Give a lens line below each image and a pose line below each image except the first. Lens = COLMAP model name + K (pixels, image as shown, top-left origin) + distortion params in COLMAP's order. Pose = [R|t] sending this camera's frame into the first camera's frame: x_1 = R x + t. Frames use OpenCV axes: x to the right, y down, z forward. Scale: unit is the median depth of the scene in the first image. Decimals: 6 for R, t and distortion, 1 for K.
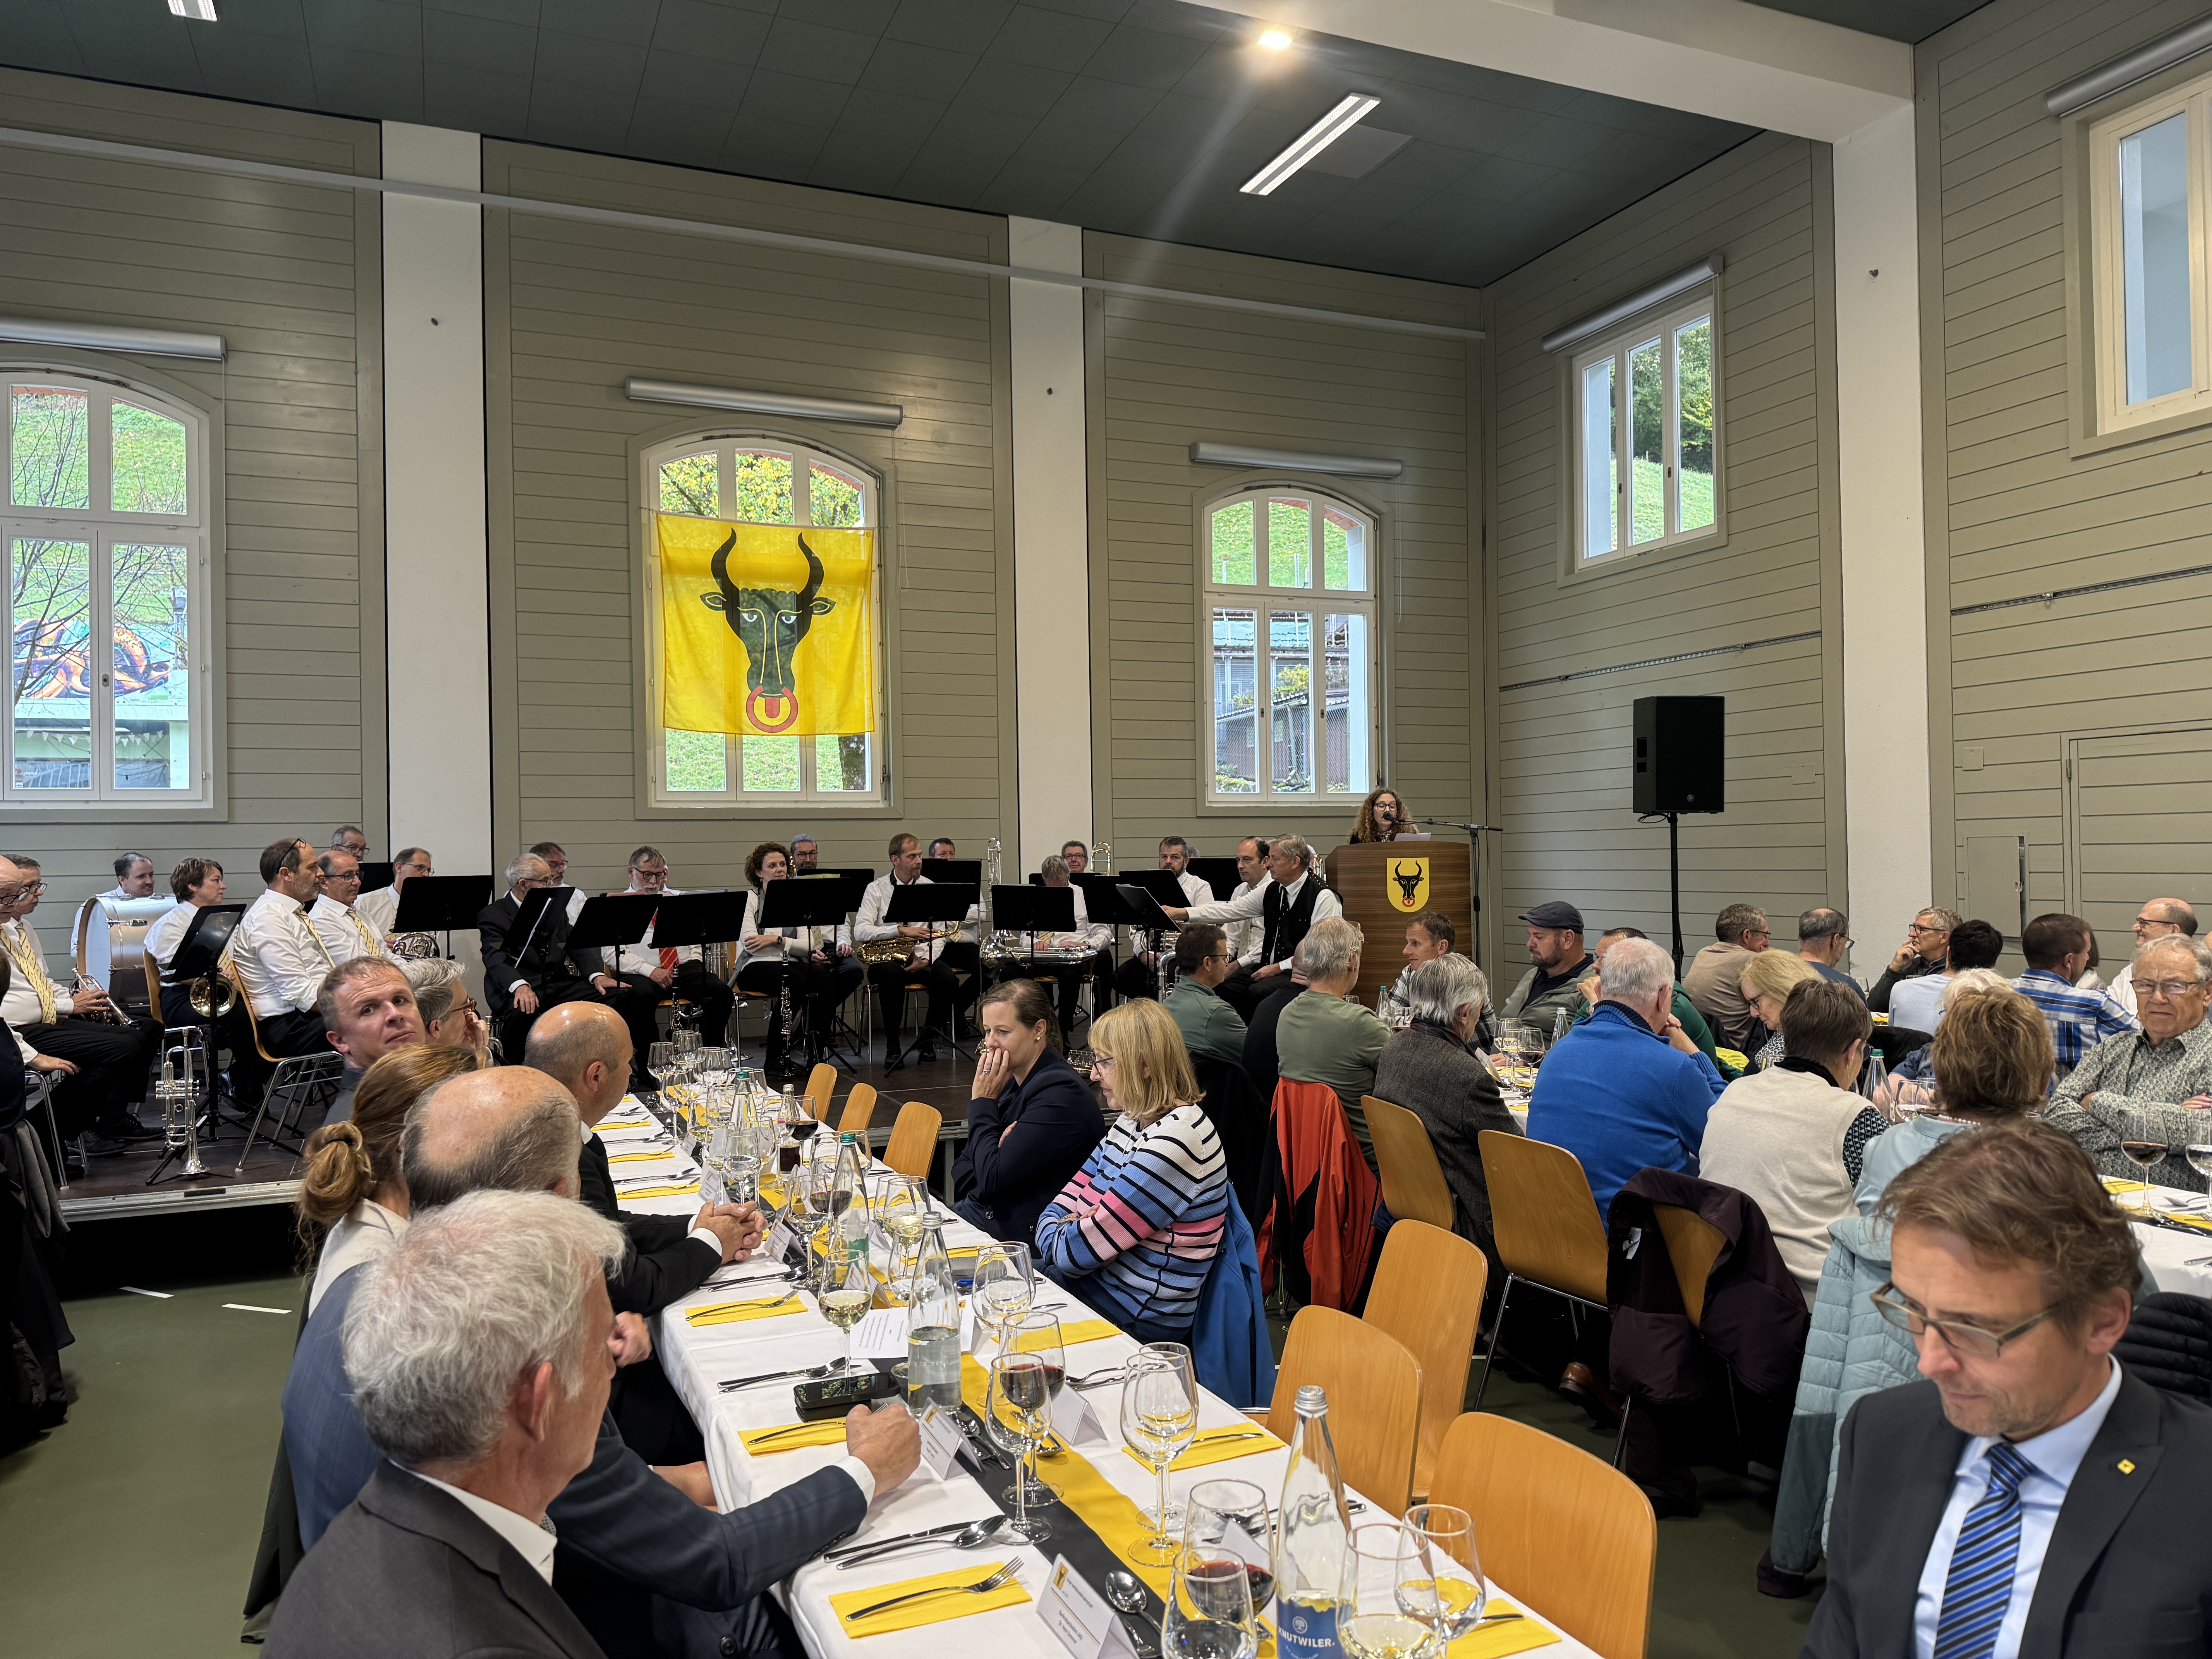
lens RADIAL K [[1536.5, 0, 1106.0], [0, 1536.5, 829.5], [0, 0, 1]] dist [0.090588, -0.130390]
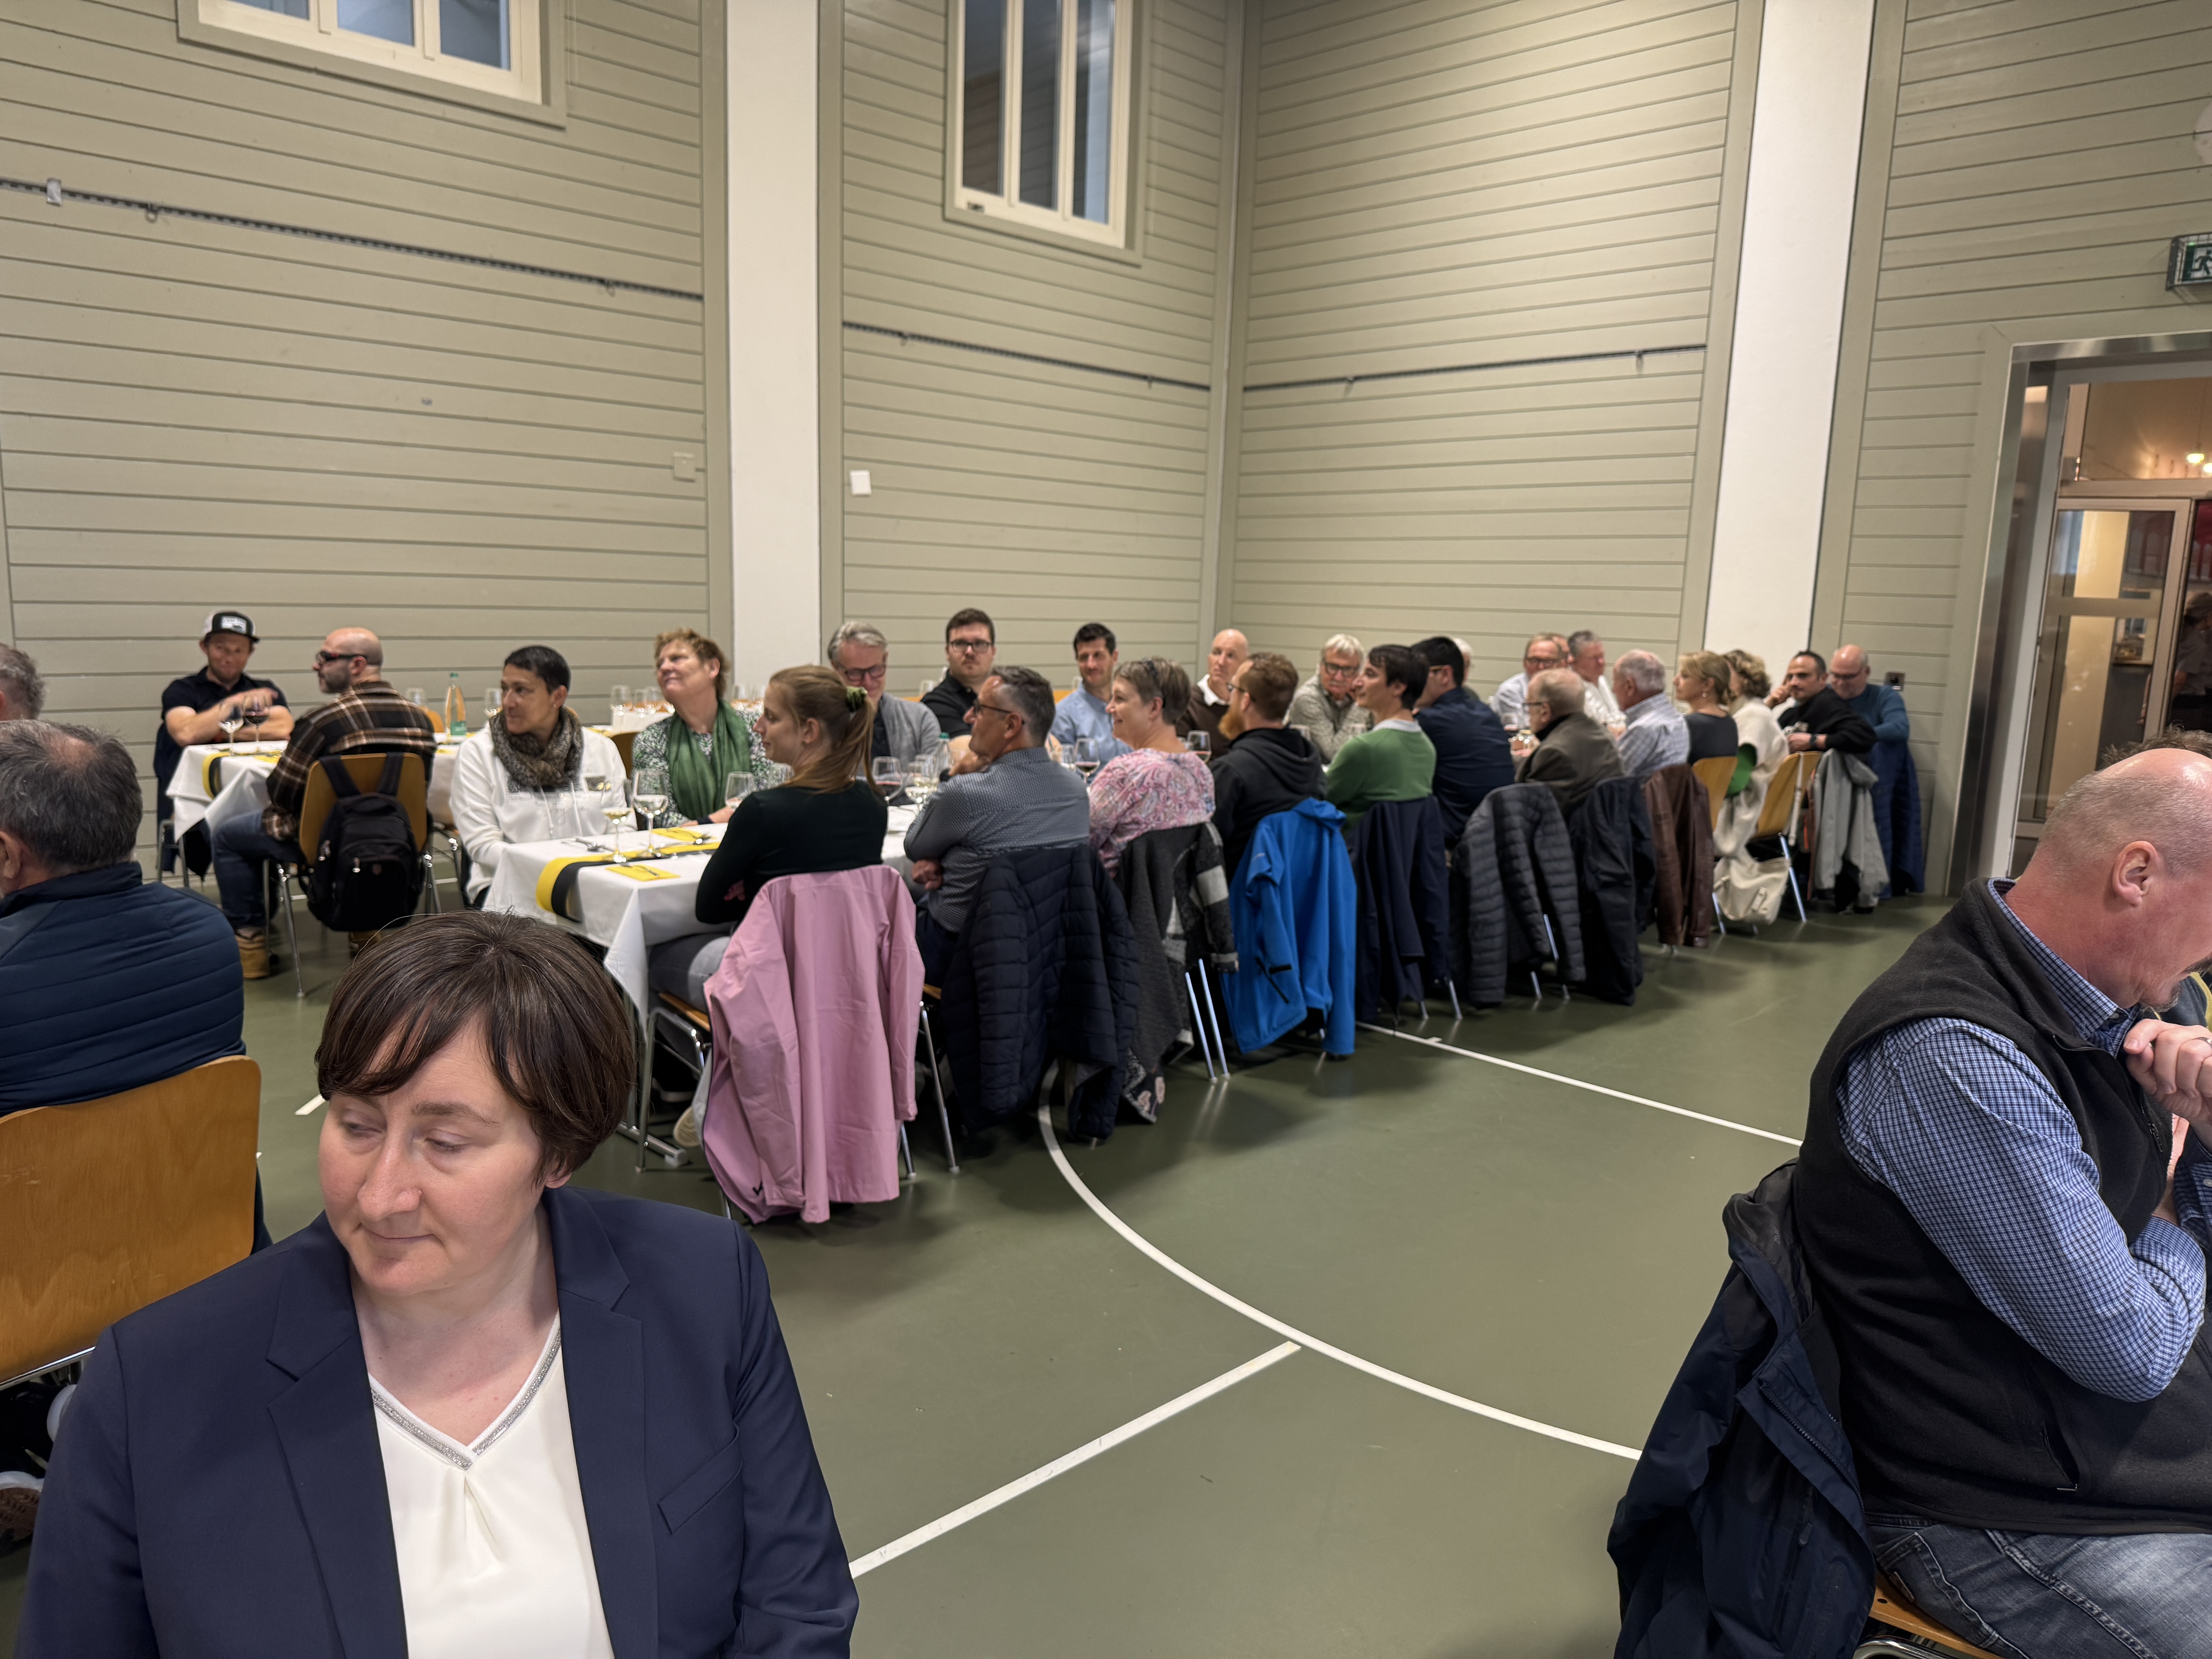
lens RADIAL K [[1540.3, 0, 1108.3], [0, 1540.3, 818.4], [0, 0, 1]] dist [0.102484, -0.119221]
pose [[-0.361219, -0.143728, 0.921338, -0.645234], [-0.041075, 0.989543, 0.138264, 0.035609], [-0.931576, 0.012099, -0.363346, 1.643800]]
